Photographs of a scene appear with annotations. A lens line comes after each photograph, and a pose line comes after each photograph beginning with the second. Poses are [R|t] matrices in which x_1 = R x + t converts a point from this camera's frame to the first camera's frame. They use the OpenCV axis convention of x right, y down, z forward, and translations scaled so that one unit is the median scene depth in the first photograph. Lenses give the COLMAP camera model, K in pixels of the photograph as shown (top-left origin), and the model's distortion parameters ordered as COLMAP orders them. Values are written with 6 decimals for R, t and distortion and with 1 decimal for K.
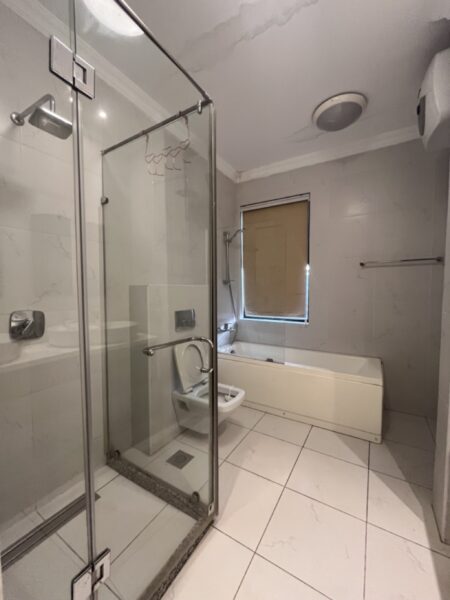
lens RADIAL K [[244.3, 0, 224.9], [0, 244.3, 301.3], [0, 0, 1]] dist [-0.000489, 0.000739]
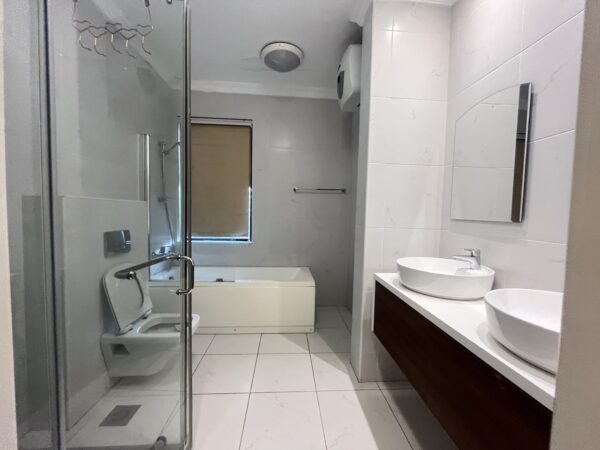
lens RADIAL K [[244.3, 0, 300.2], [0, 244.3, 225.0], [0, 0, 1]] dist [-0.000489, 0.000739]
pose [[0.819586, -0.009253, 0.572881, -0.131102], [0.008291, 0.999956, 0.004289, 0.019238], [-0.572896, 0.001235, 0.819627, 0.002557]]
